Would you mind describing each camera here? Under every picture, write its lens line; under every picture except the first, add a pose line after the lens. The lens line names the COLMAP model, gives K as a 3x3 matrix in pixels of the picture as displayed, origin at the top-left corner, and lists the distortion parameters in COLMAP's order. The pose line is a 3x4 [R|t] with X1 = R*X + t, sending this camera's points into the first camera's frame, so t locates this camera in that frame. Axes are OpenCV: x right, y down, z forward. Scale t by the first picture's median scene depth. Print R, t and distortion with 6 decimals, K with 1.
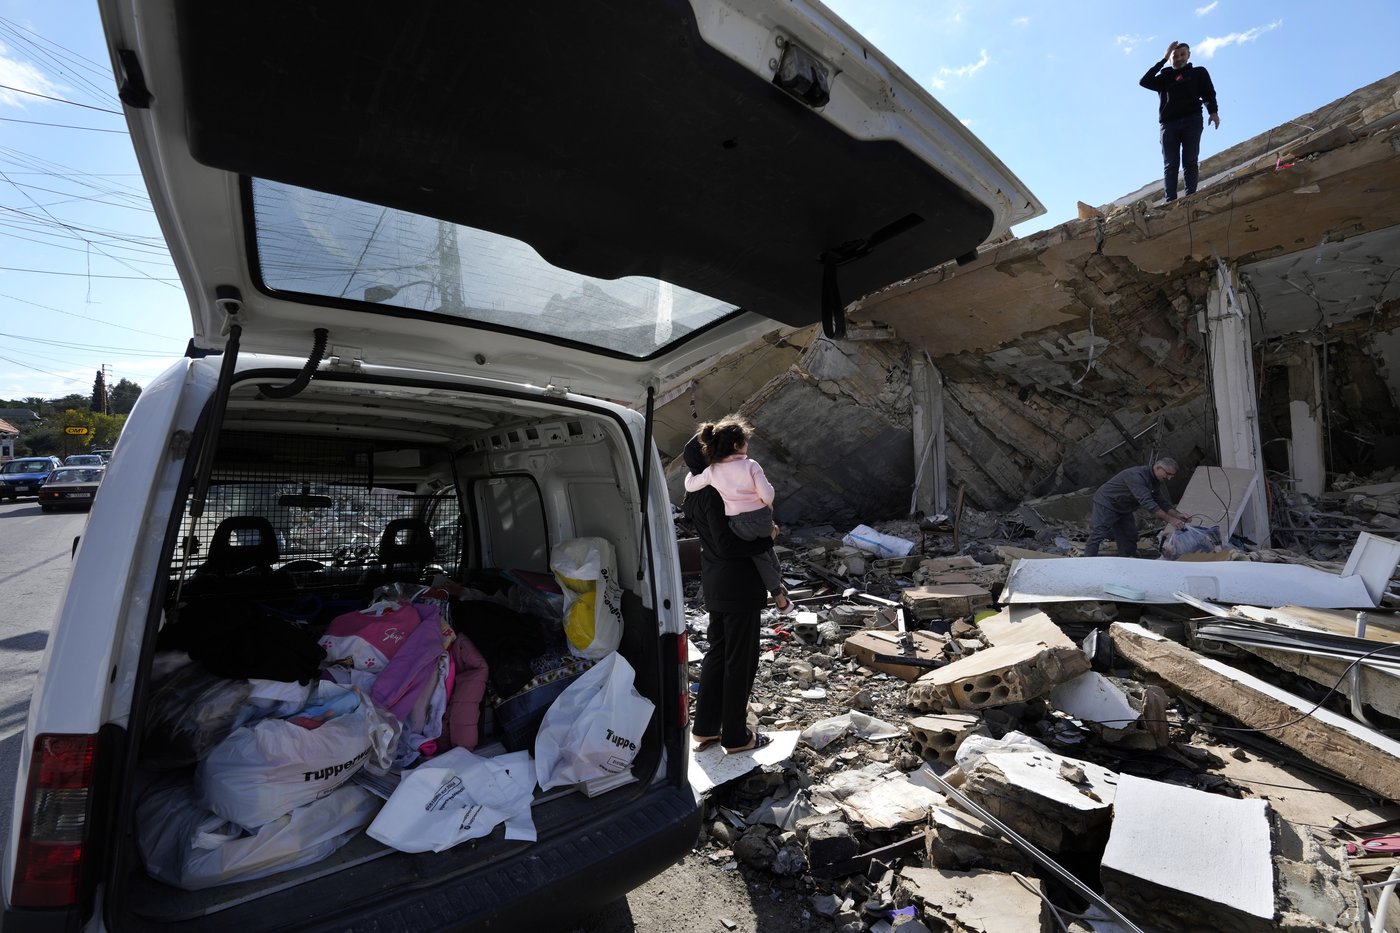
lens RADIAL K [[618.1, 0, 691.6], [0, 618.1, 462.6], [0, 0, 1]] dist [-0.012946, 0.003882]
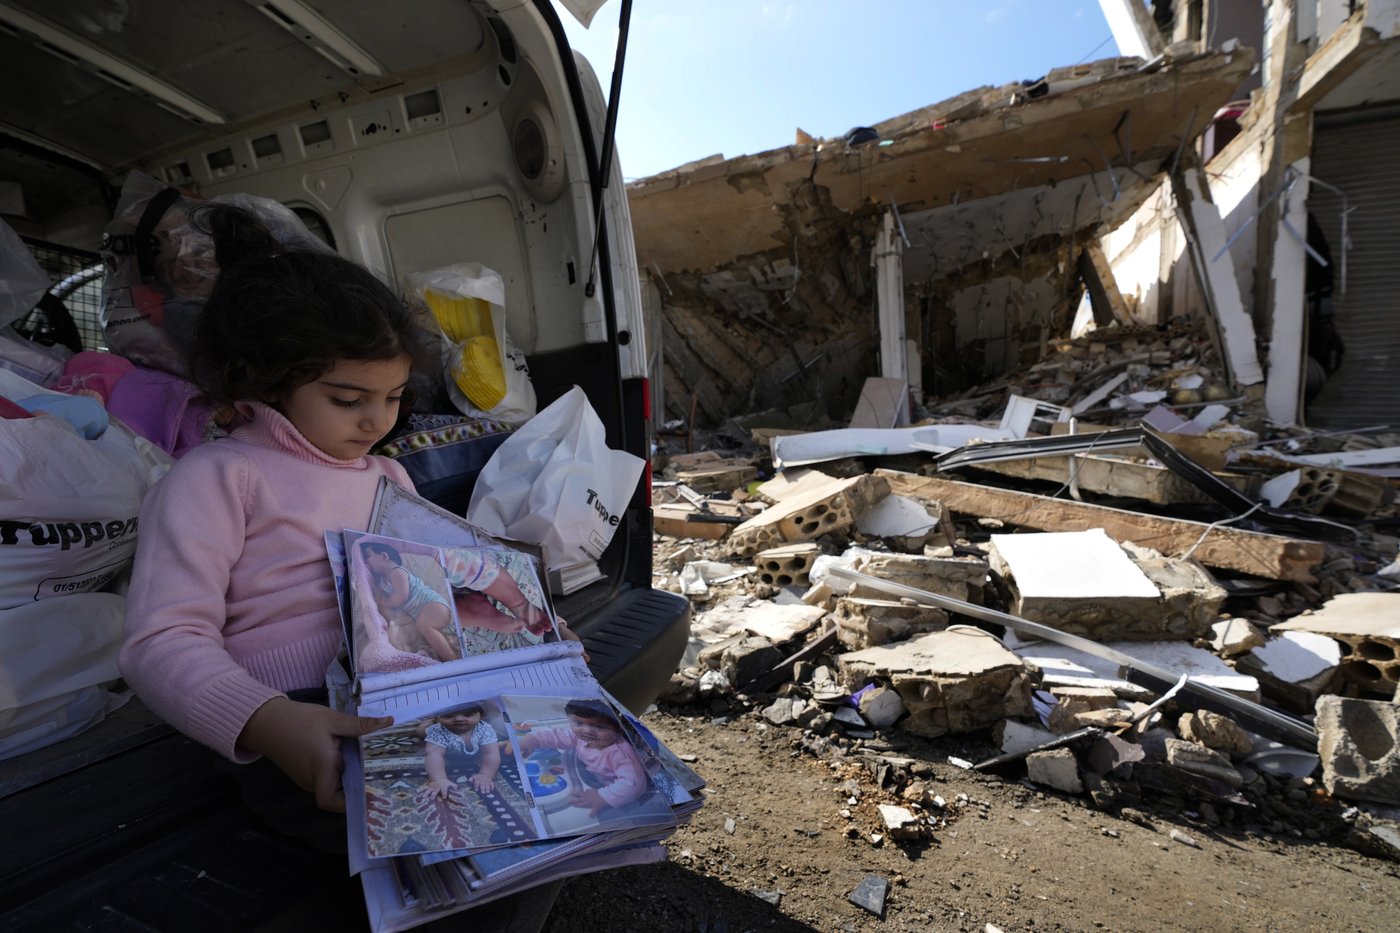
lens RADIAL K [[618.1, 0, 691.6], [0, 618.1, 462.6], [0, 0, 1]] dist [-0.012946, 0.003882]
pose [[0.871624, -0.034304, 0.488974, -0.071331], [-0.001053, 0.997415, 0.071850, 0.071114], [-0.490175, -0.063141, 0.869334, 0.075145]]
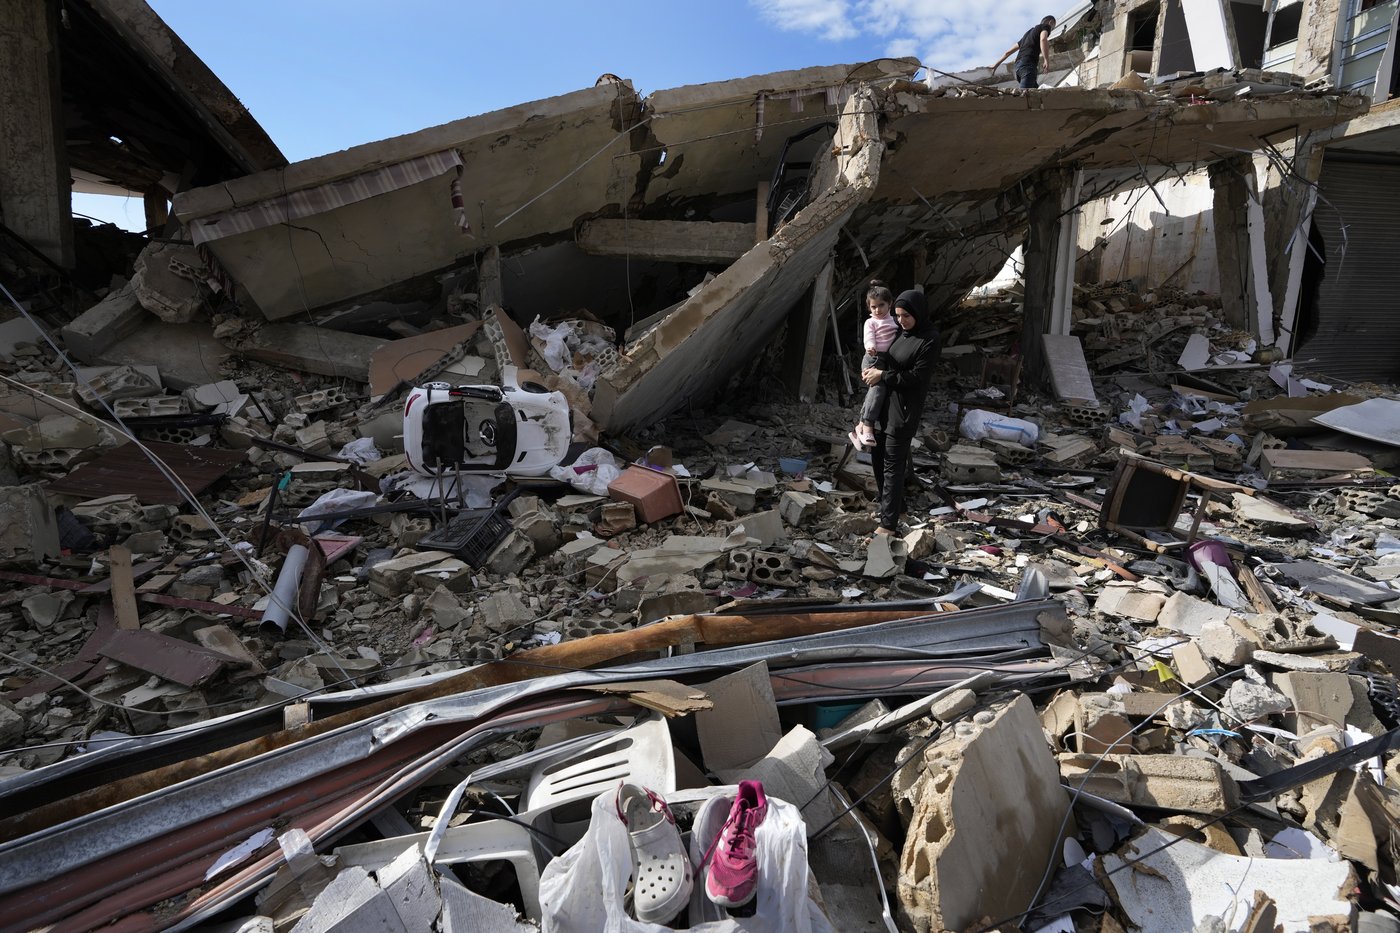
lens RADIAL K [[656.6, 0, 700.0], [0, 656.6, 466.5], [0, 0, 1]] dist [-0.004147, 0.001113]
pose [[0.415099, -0.179961, 0.891800, -0.576732], [-0.000794, 0.980169, 0.198163, 0.004251], [-0.909776, -0.082965, 0.406725, 0.881322]]
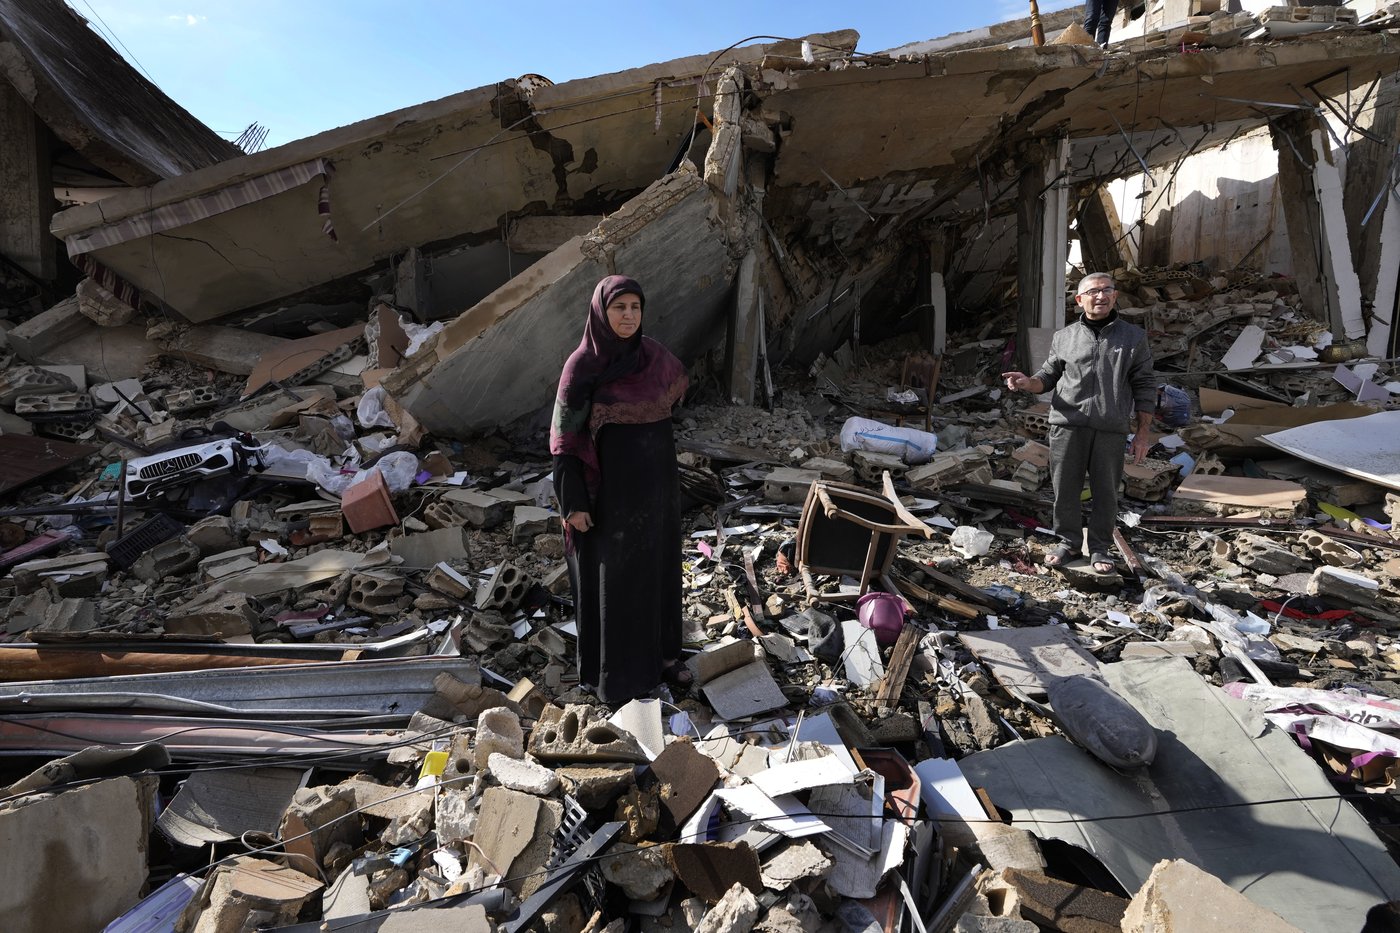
lens RADIAL K [[682.1, 0, 701.0], [0, 682.1, 426.9], [0, 0, 1]] dist [-0.005609, 0.001237]
pose [[0.580920, -0.123094, 0.804599, -0.397367], [0.008045, 0.989319, 0.145546, -0.001257], [-0.813921, -0.078077, 0.575705, 0.632743]]
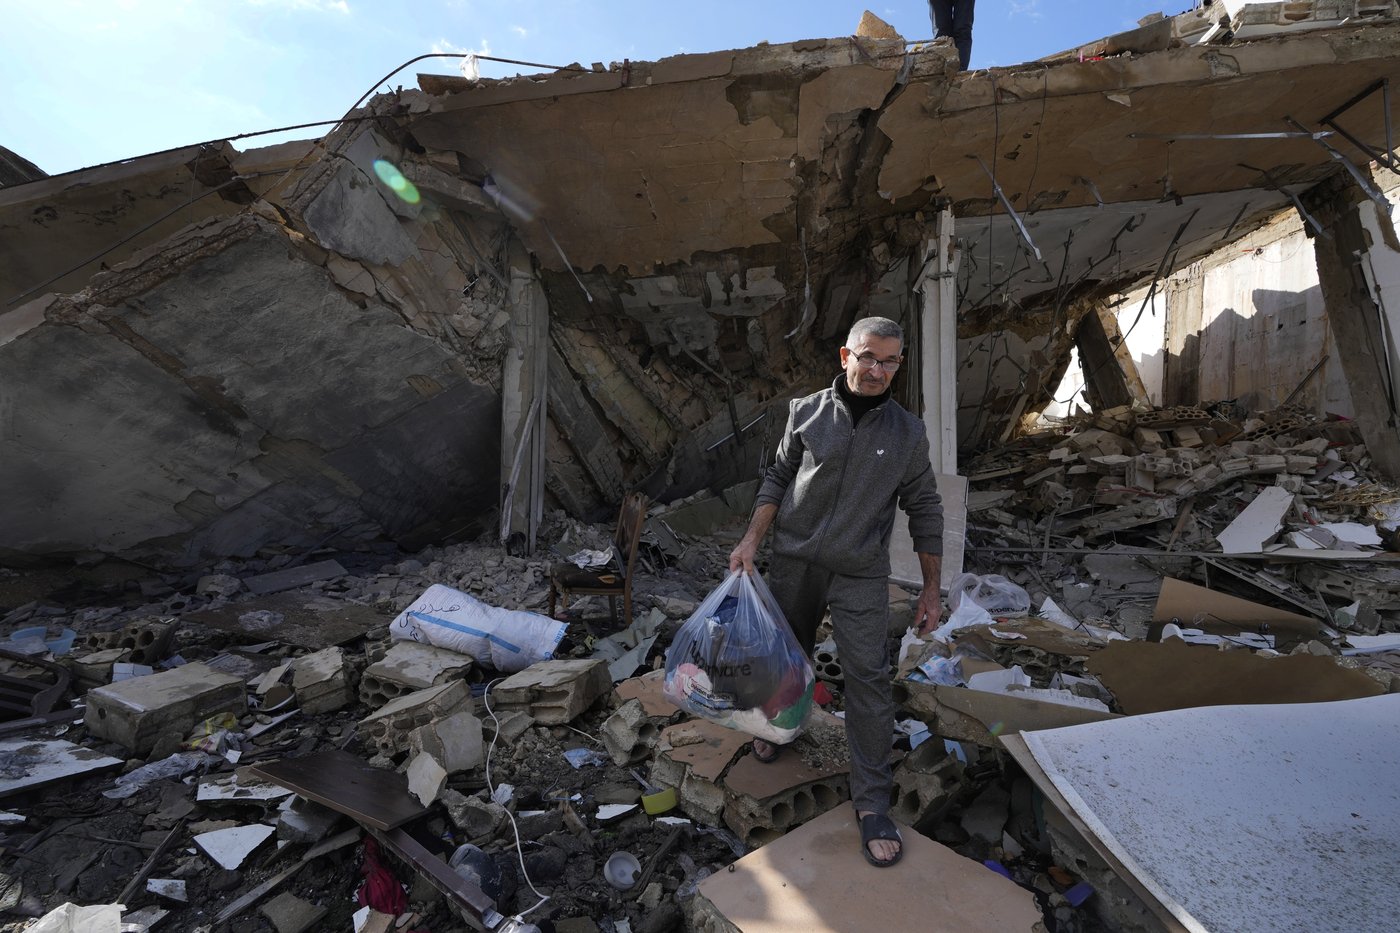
lens RADIAL K [[639.7, 0, 696.4], [0, 639.7, 465.7], [0, 0, 1]] dist [-0.003882, 0.000470]
pose [[0.716346, 0.028135, 0.697178, 0.082725], [-0.047677, 0.998825, 0.008679, 0.004484], [-0.696115, -0.039457, 0.716846, 0.505473]]
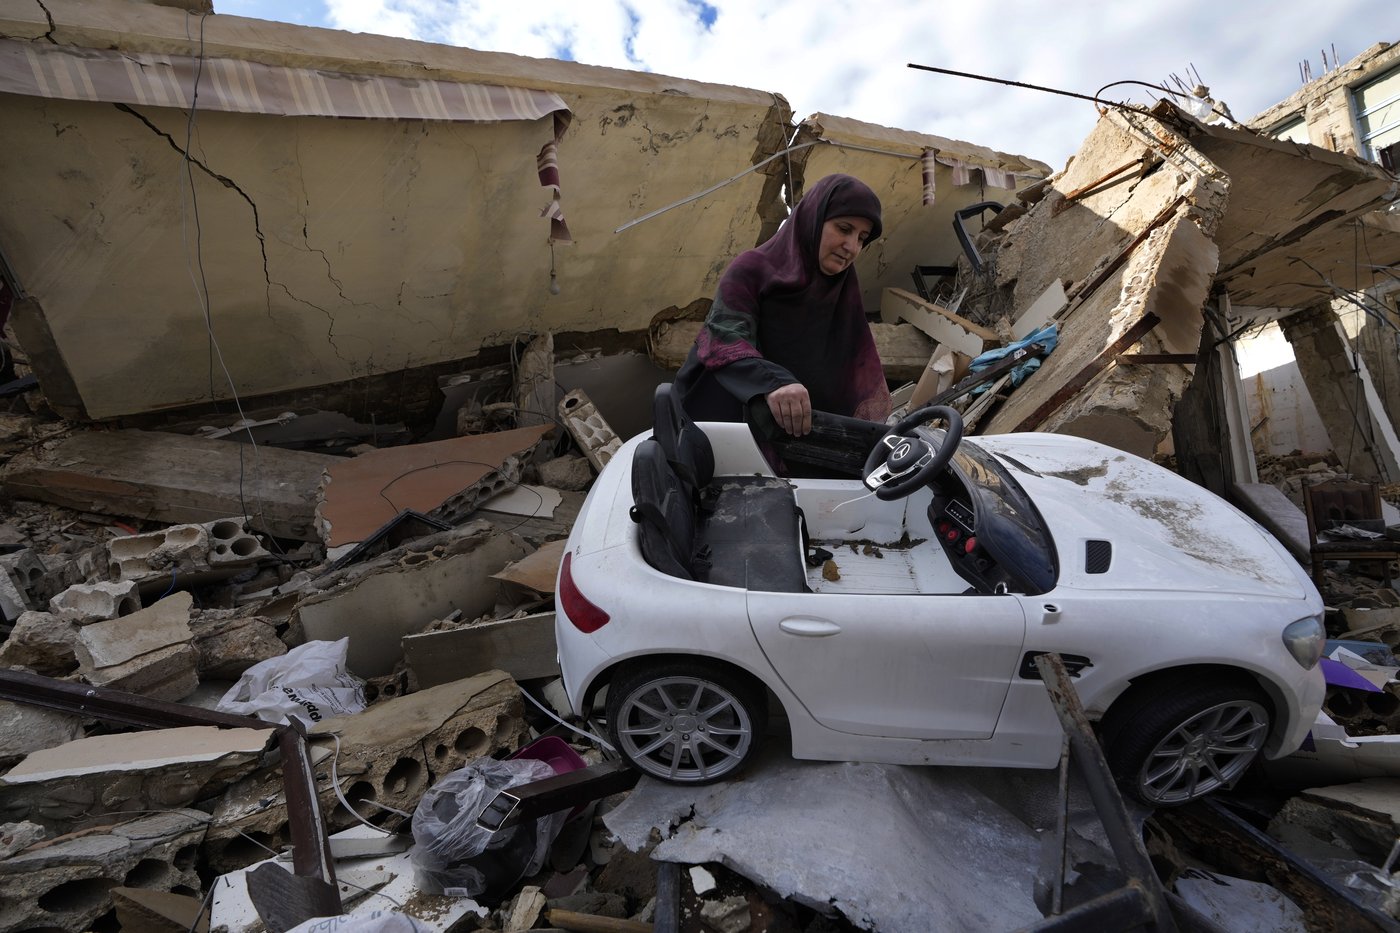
lens RADIAL K [[647.9, 0, 697.9], [0, 647.9, 464.3], [0, 0, 1]] dist [-0.002639, -0.000071]
pose [[0.266394, 0.144450, 0.952979, -0.303881], [0.039631, 0.986229, -0.160569, 0.087621], [-0.963049, 0.080542, 0.257001, 1.275469]]
